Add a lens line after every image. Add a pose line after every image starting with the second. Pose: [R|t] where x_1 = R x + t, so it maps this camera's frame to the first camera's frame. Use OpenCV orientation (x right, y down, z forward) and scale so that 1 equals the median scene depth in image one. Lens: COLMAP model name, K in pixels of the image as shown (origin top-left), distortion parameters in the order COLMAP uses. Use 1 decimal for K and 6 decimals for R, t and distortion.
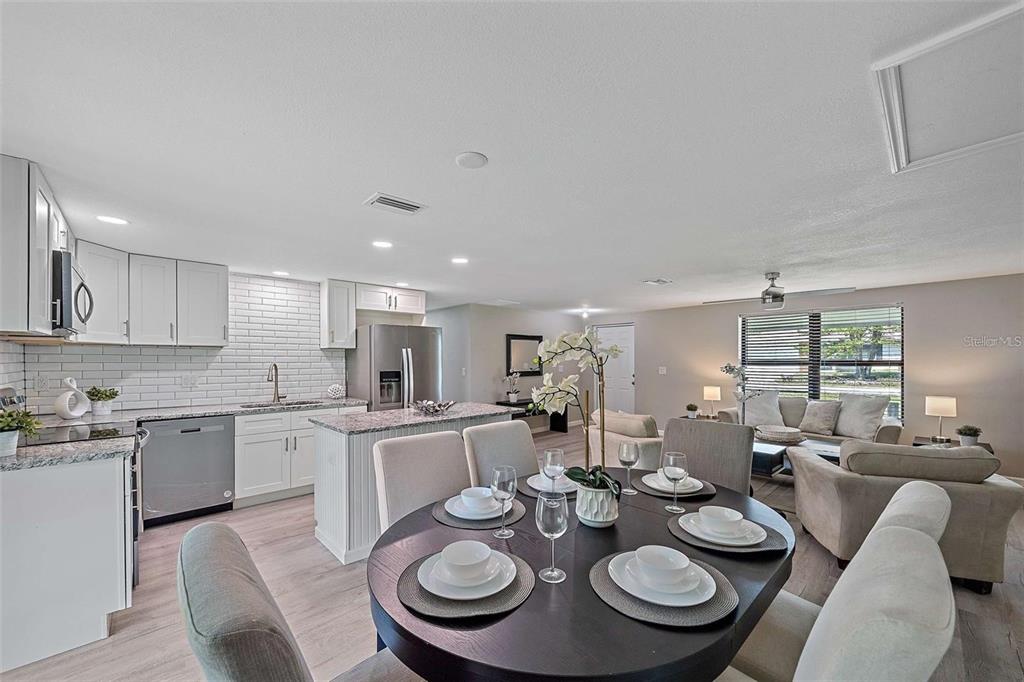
lens RADIAL K [[397.9, 0, 510.2], [0, 397.9, 362.2], [0, 0, 1]] dist [-0.001309, -0.000055]
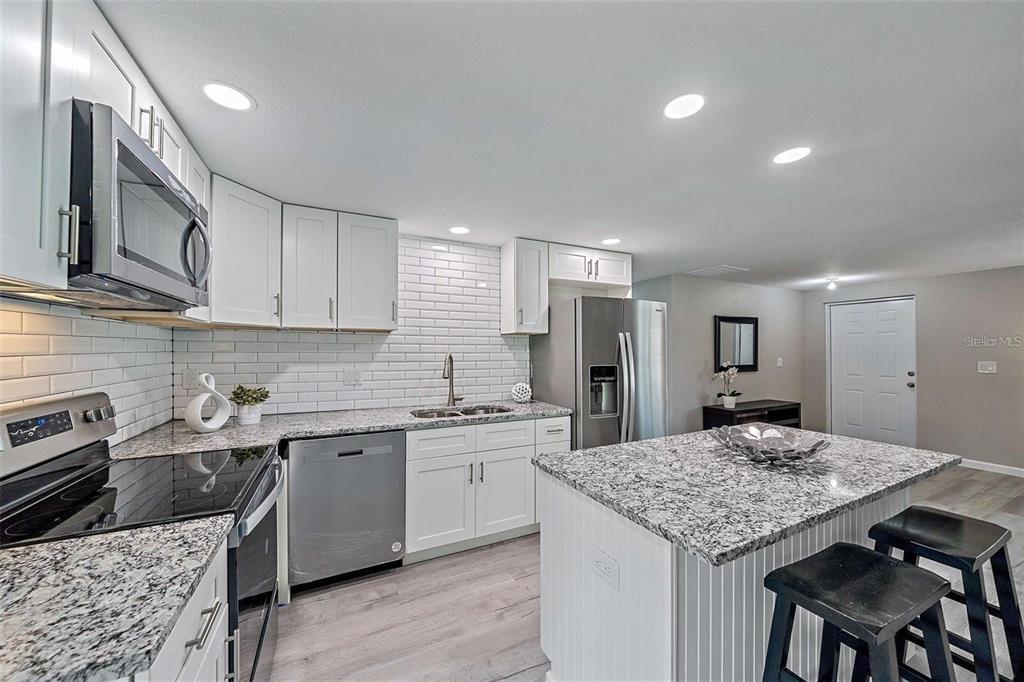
lens RADIAL K [[362.0, 0, 507.3], [0, 362.0, 347.2], [0, 0, 1]] dist [-0.002929, -0.000225]
pose [[0.954305, -0.001575, -0.298831, -0.278110], [-0.002871, 0.999892, -0.014438, 0.000085], [0.298821, 0.014637, 0.954197, 0.373271]]
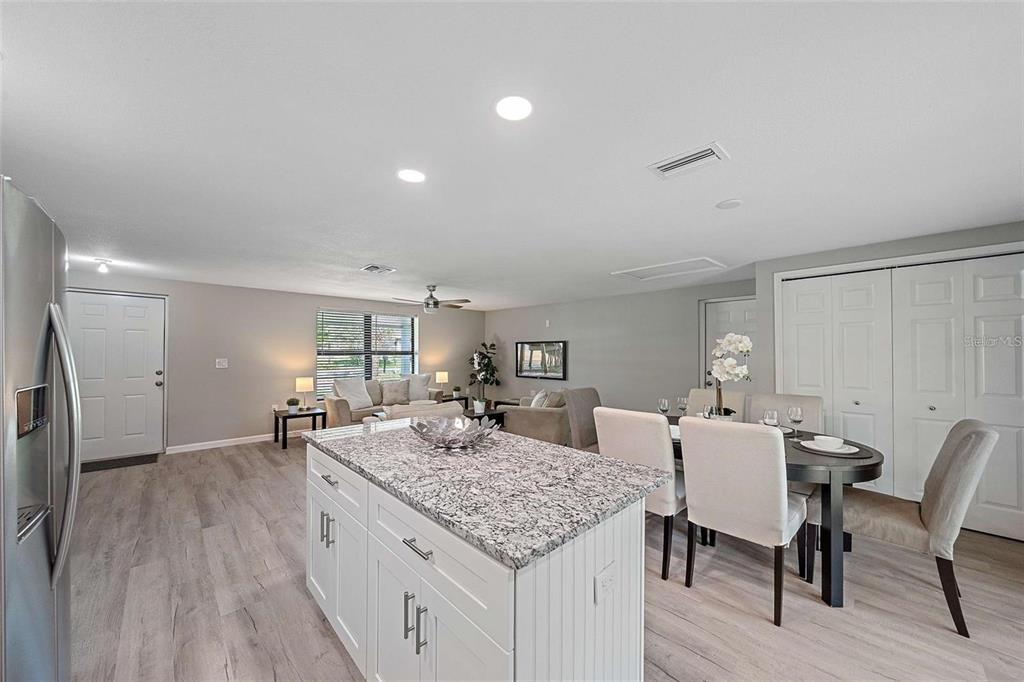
lens RADIAL K [[362.0, 0, 507.3], [0, 362.0, 347.2], [0, 0, 1]] dist [-0.002929, -0.000225]
pose [[-0.003743, 0.013535, 0.999901, -0.535999], [0.001564, 0.999907, -0.013529, -0.000201], [-0.999992, 0.001513, -0.003764, 0.715592]]
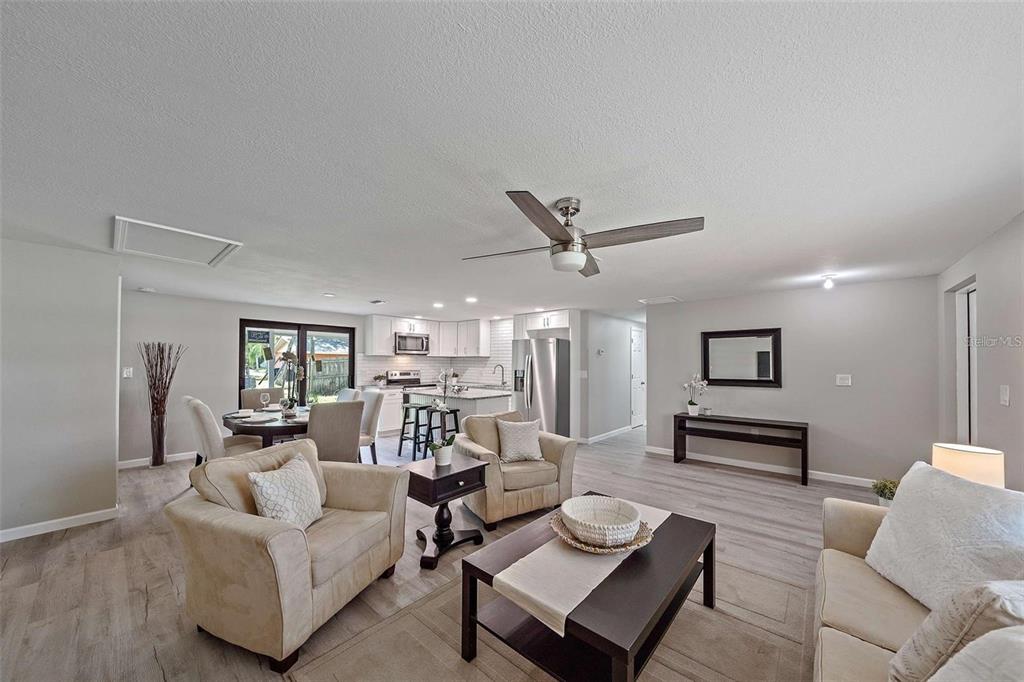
lens RADIAL K [[359.6, 0, 506.7], [0, 359.6, 361.9], [0, 0, 1]] dist [-0.001204, -0.000107]
pose [[0.090973, -0.000454, -0.995853, 1.080761], [-0.010224, 0.999947, -0.001389, -0.007401], [0.995801, 0.010308, 0.090964, 0.838015]]
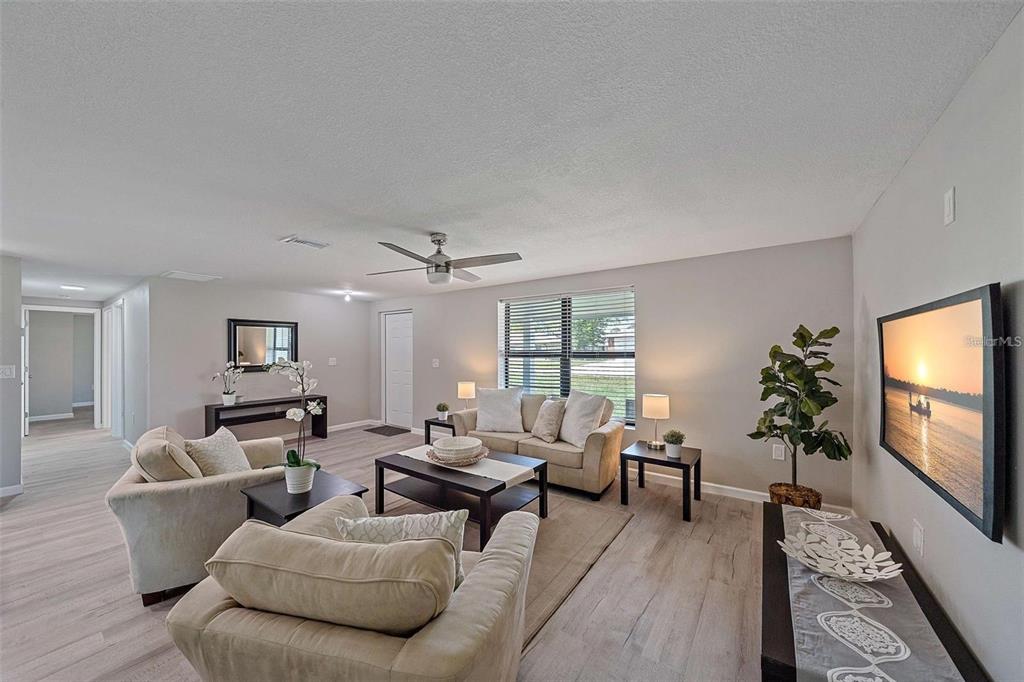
lens RADIAL K [[362.0, 0, 507.3], [0, 362.0, 347.2], [0, 0, 1]] dist [-0.002929, -0.000225]
pose [[0.982561, -0.000030, 0.185941, 0.631130], [0.002729, 0.999895, -0.014260, -0.003927], [-0.185921, 0.014518, 0.982457, 0.301792]]
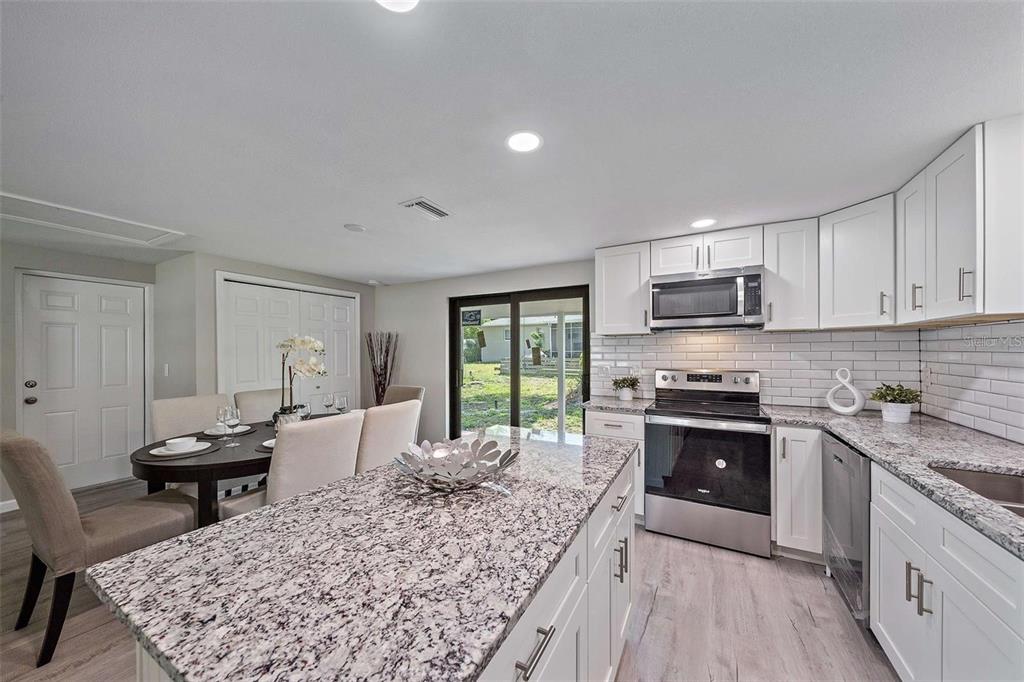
lens RADIAL K [[352.9, 0, 509.6], [0, 352.9, 350.9], [0, 0, 1]] dist [-0.002617, -0.000216]
pose [[-0.953831, 0.002235, -0.300335, -0.105958], [0.001154, 0.999992, 0.003776, -0.002355], [0.300341, 0.003255, -0.953826, 1.040096]]
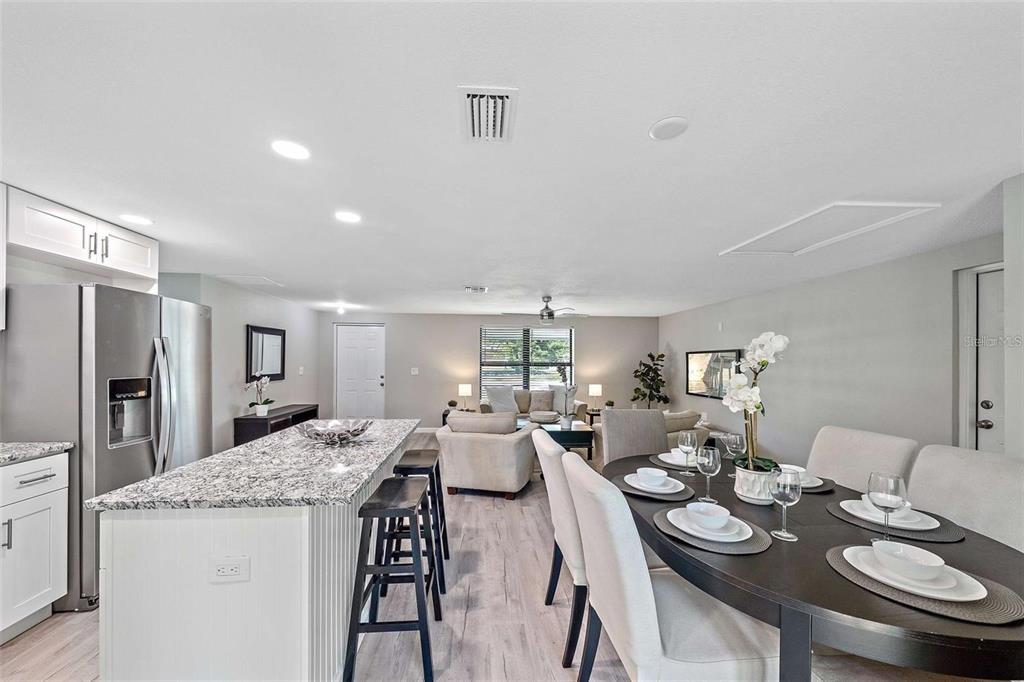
lens RADIAL K [[369.5, 0, 507.6], [0, 369.5, 361.7], [0, 0, 1]] dist [-0.006179, -0.000170]
pose [[0.624206, 0.006725, 0.781231, -0.375212], [-0.003494, 0.999977, -0.005816, 0.000966], [-0.781252, 0.000900, 0.624215, 0.313351]]
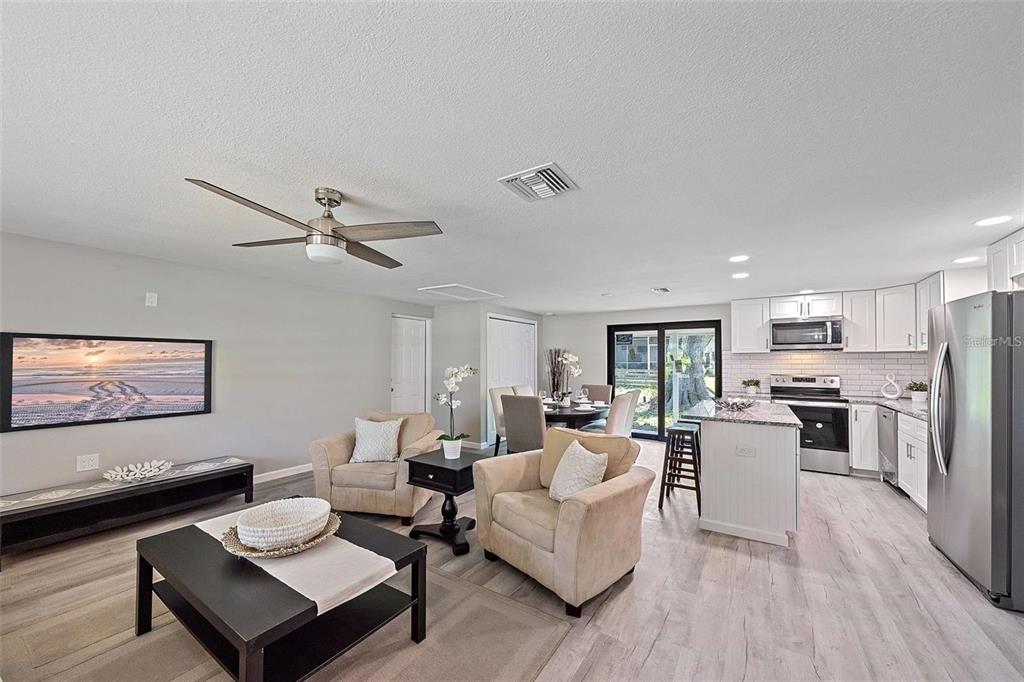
lens RADIAL K [[381.4, 0, 506.8], [0, 381.4, 354.7], [0, 0, 1]] dist [-0.001297, 0.000005]
pose [[-0.973095, -0.008223, -0.230259, 0.521860], [-0.005362, 0.999900, -0.013048, -0.005987], [0.230344, -0.011462, -0.973042, 1.461044]]
